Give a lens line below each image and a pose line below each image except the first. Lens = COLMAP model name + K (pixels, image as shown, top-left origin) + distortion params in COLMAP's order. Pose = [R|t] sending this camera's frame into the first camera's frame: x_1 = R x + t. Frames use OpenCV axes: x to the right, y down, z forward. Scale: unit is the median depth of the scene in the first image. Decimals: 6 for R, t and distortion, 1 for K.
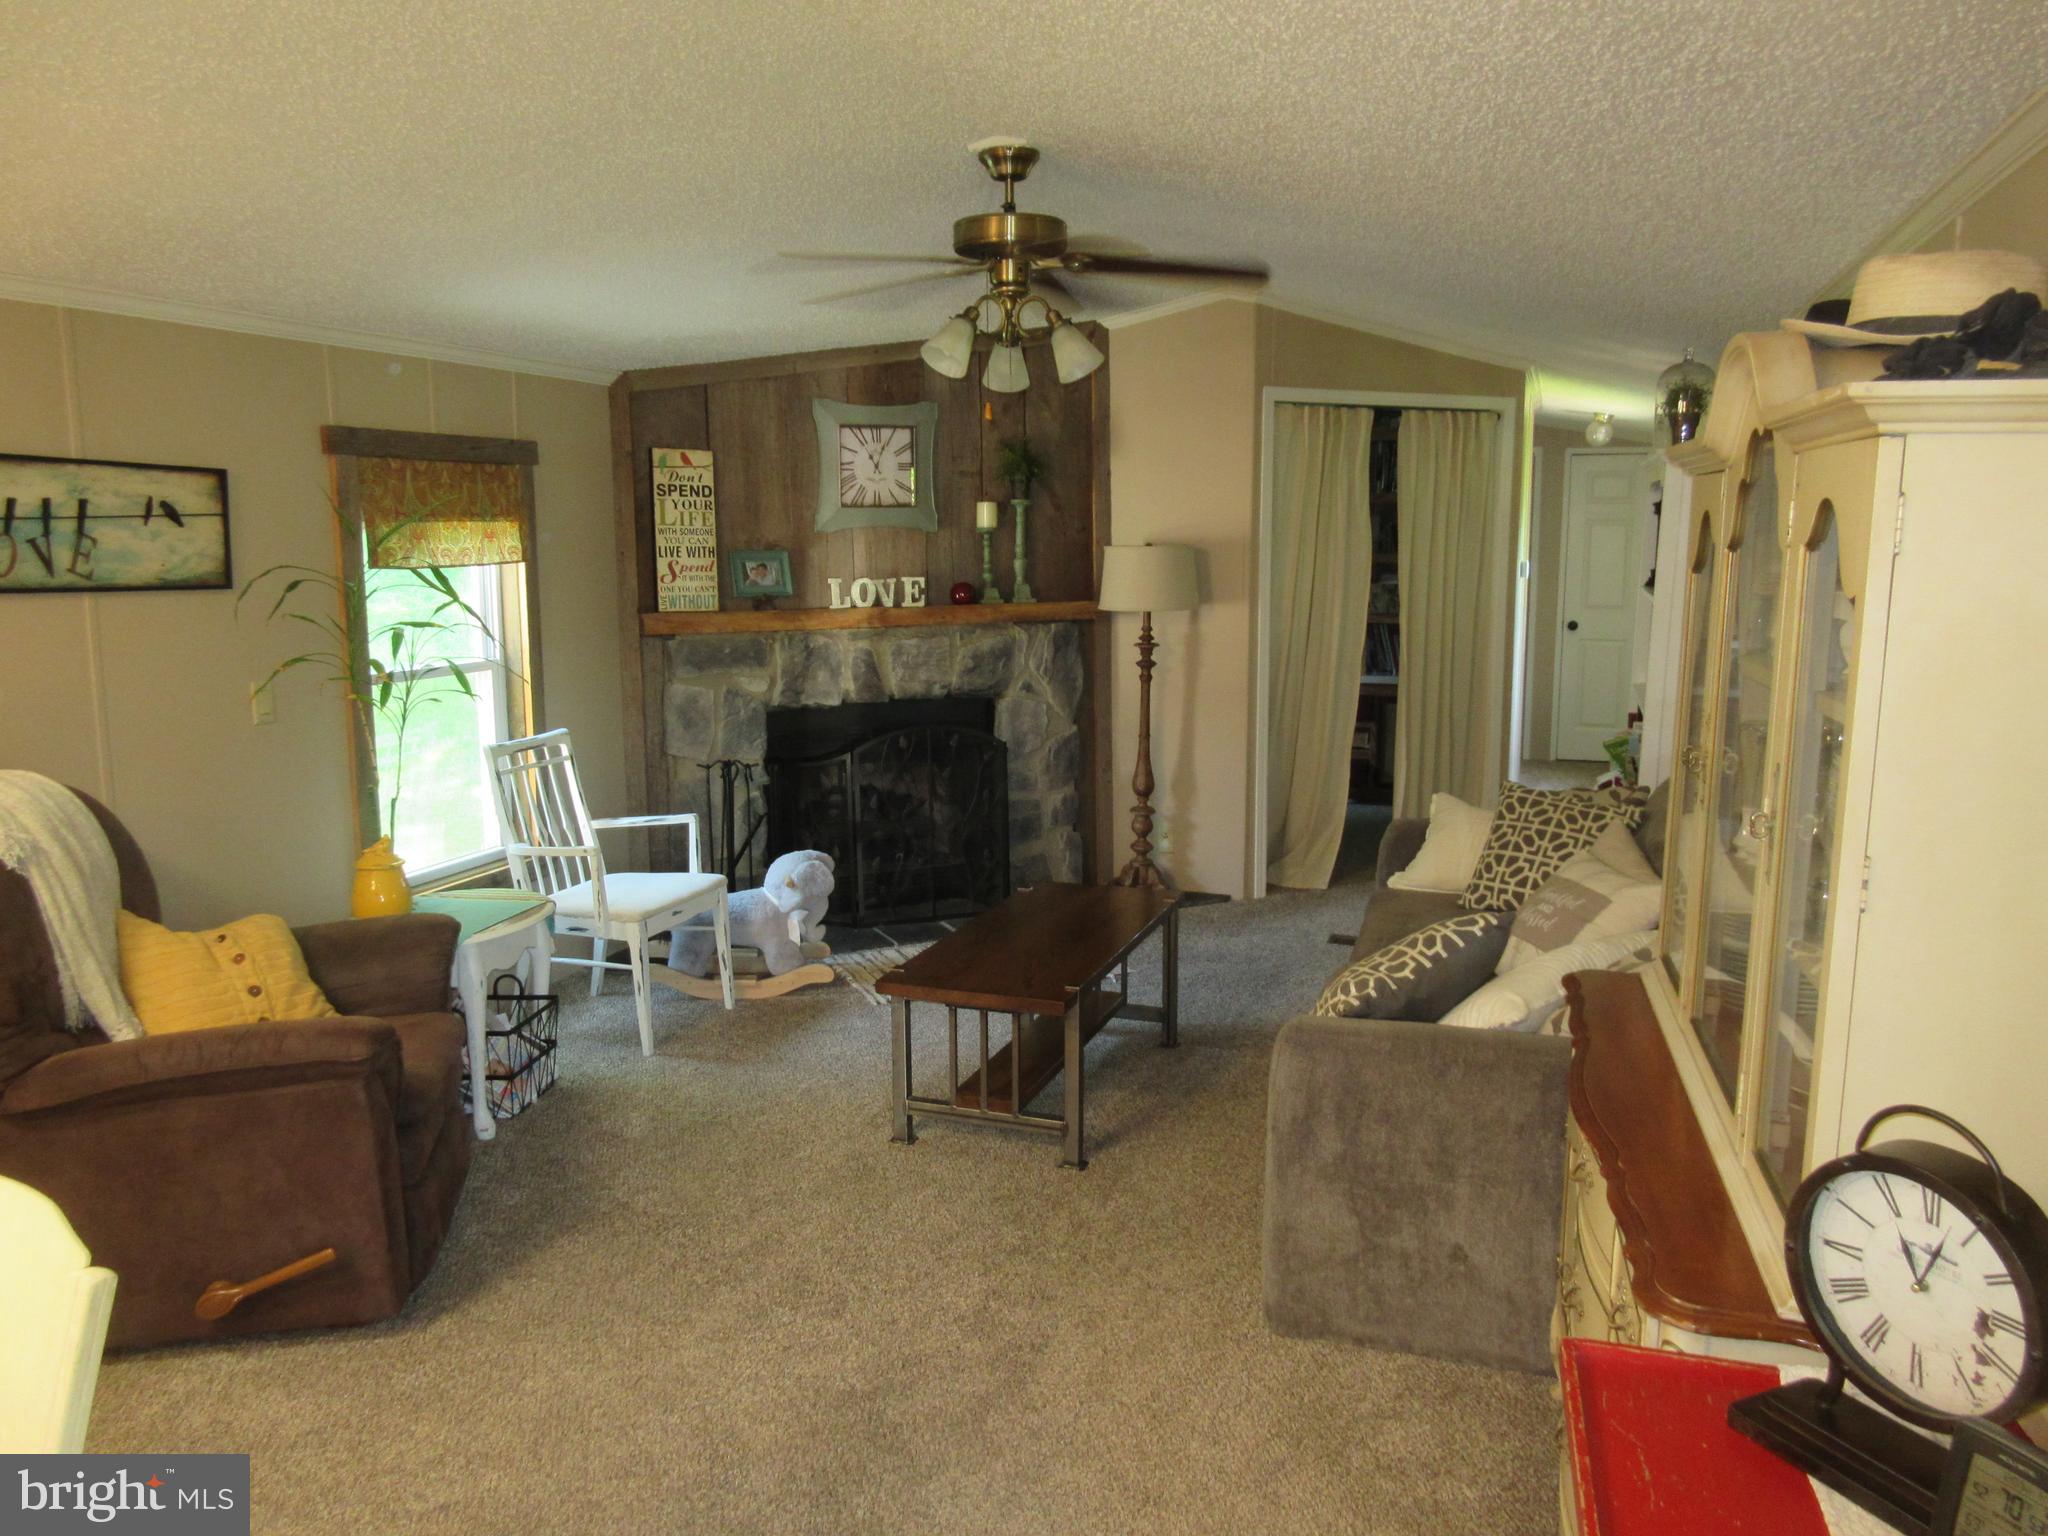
lens RADIAL K [[1520.1, 0, 1028.4], [0, 1520.1, 772.9], [0, 0, 1]] dist [-0.002392, -0.000577]
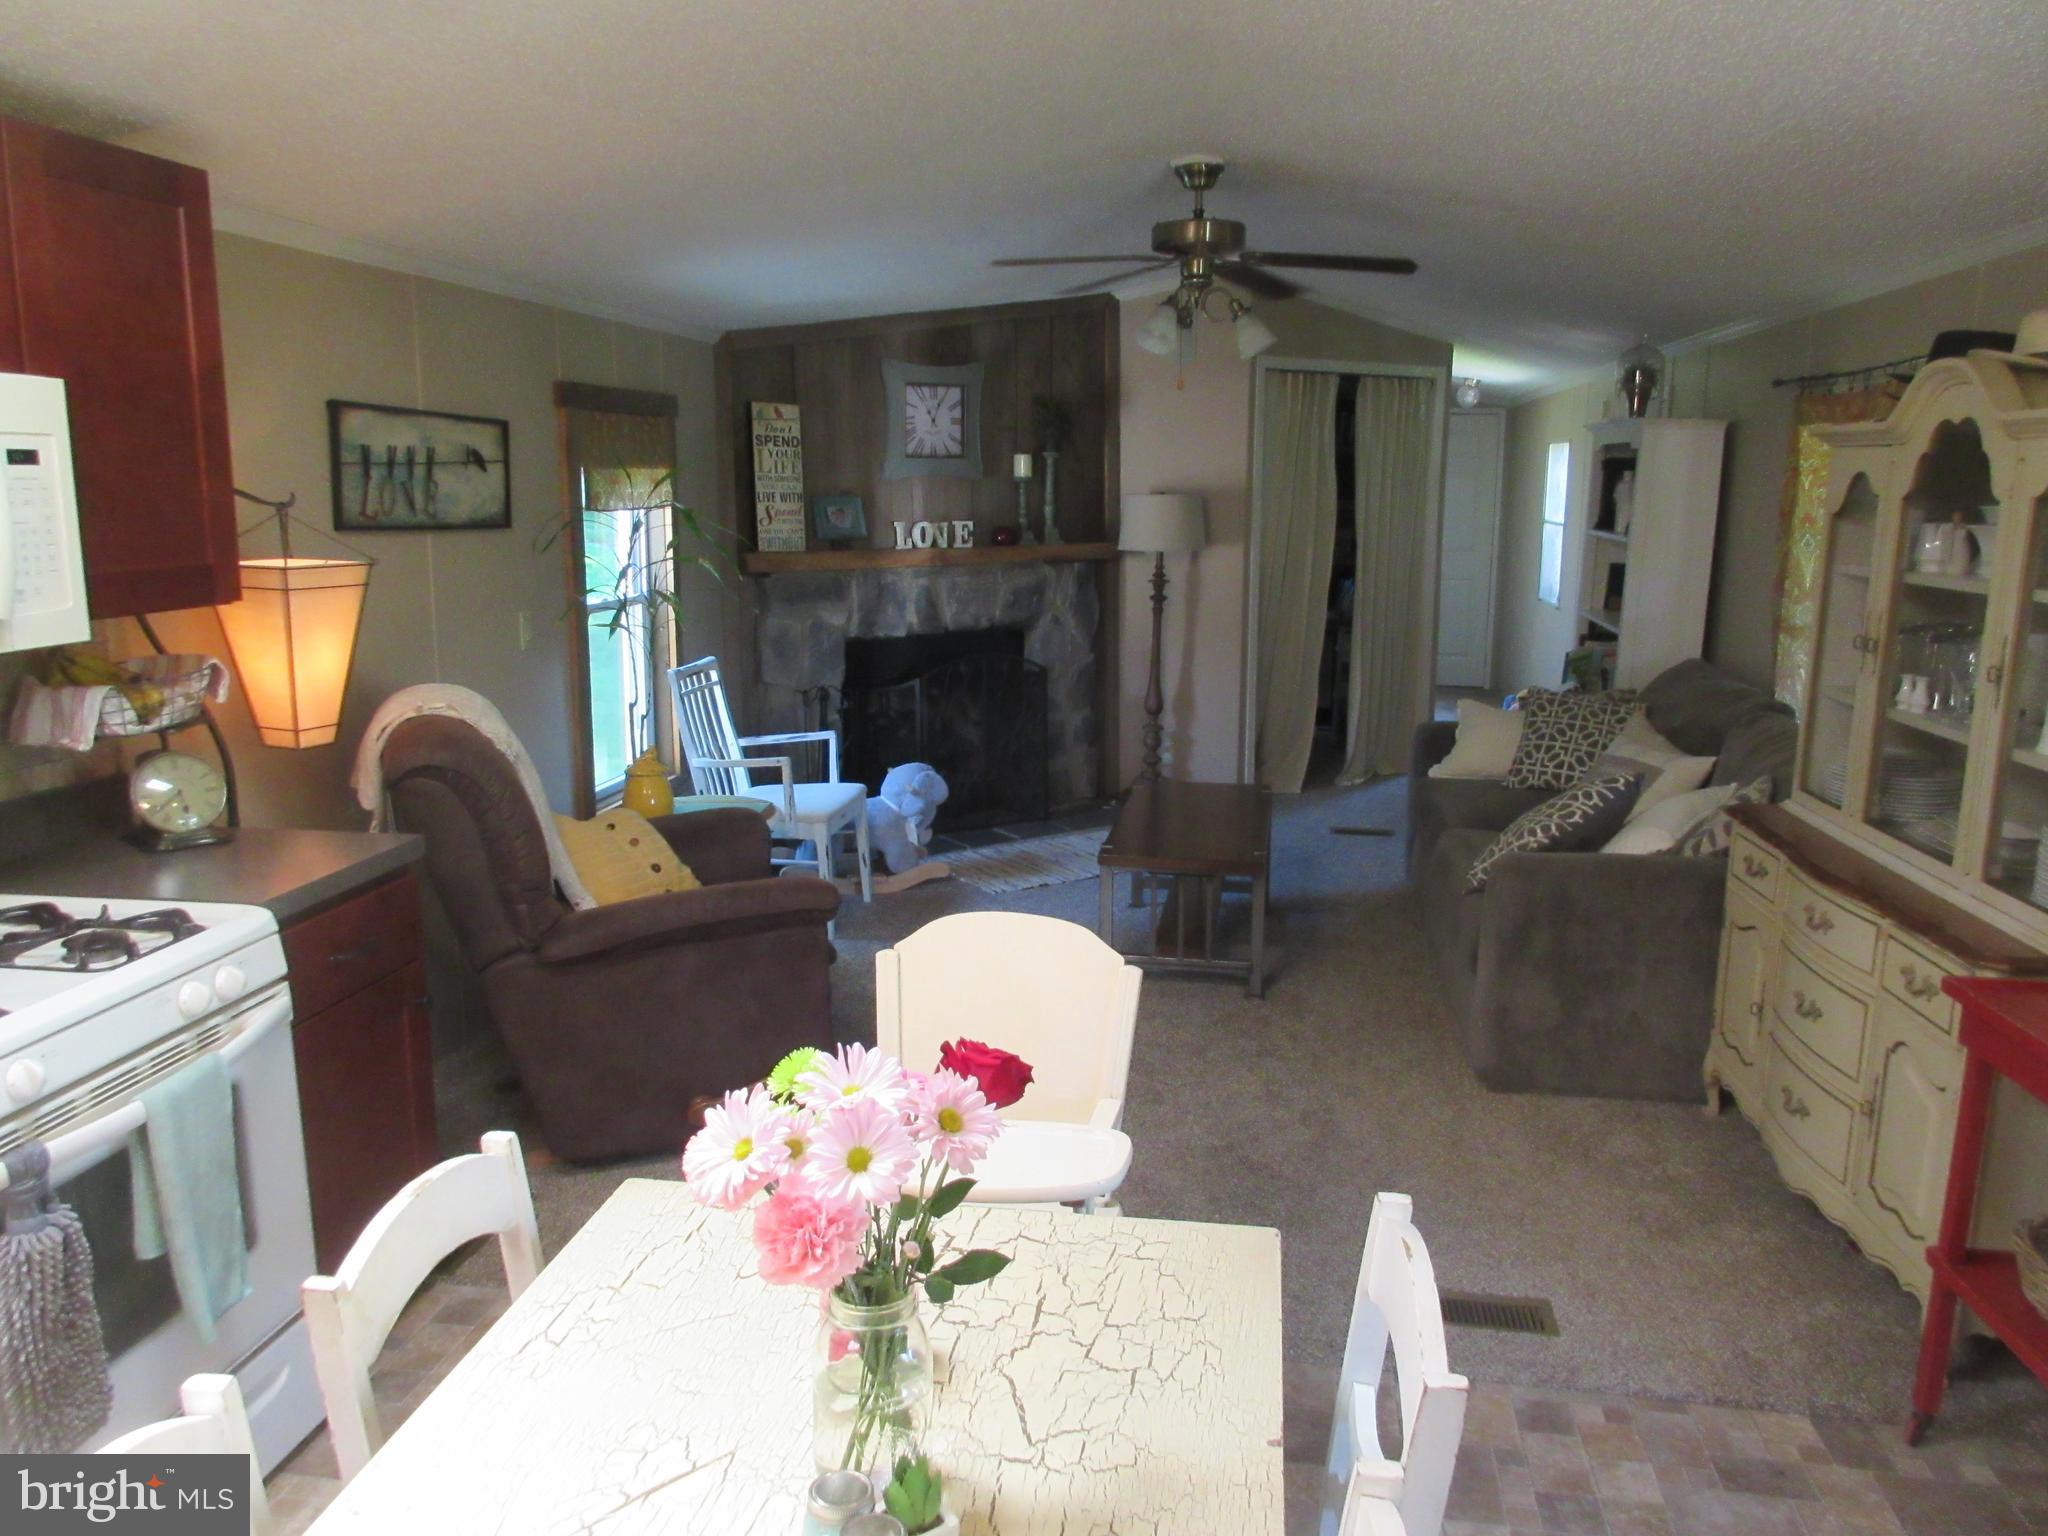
lens RADIAL K [[1520.1, 0, 1027.8], [0, 1520.1, 767.2], [0, 0, 1]] dist [-0.002392, -0.000577]
pose [[0.985230, -0.025030, 0.169399, -0.231291], [0.019984, 0.999306, 0.031429, 0.018420], [-0.170068, -0.027579, 0.985046, -0.116529]]
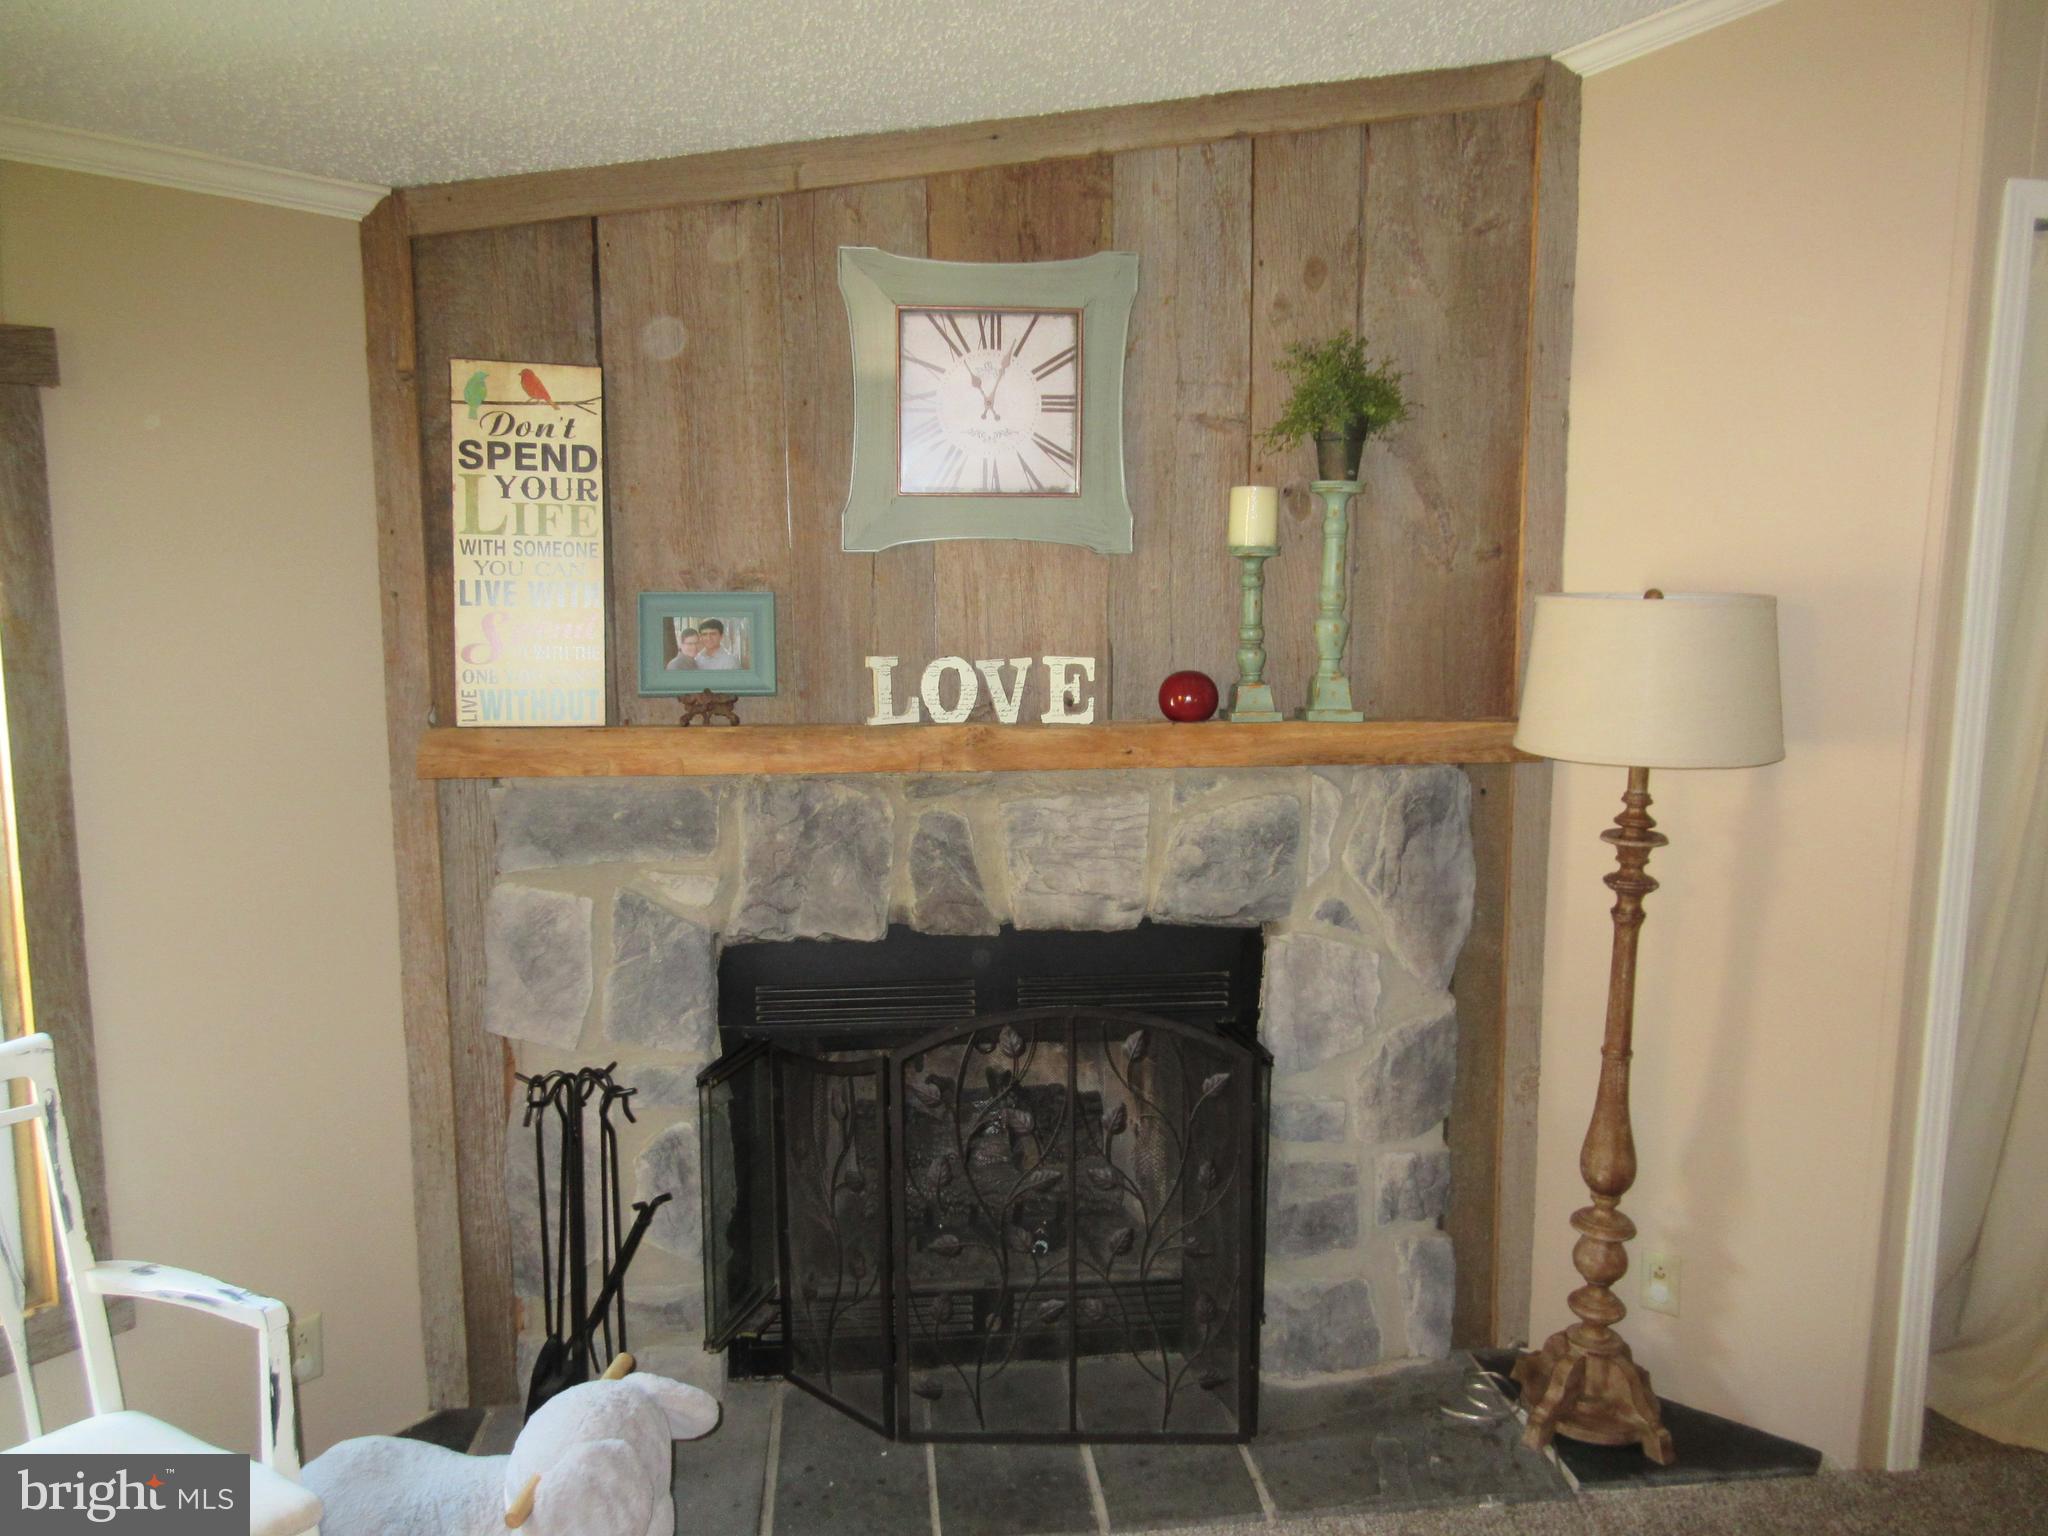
lens RADIAL K [[1520.1, 0, 1032.4], [0, 1520.1, 762.0], [0, 0, 1]] dist [-0.002392, -0.000577]
pose [[0.946005, 0.057355, -0.319037, 0.057875], [-0.060739, 0.998153, -0.000660, -0.101212], [0.318410, 0.020003, 0.947742, 0.604042]]
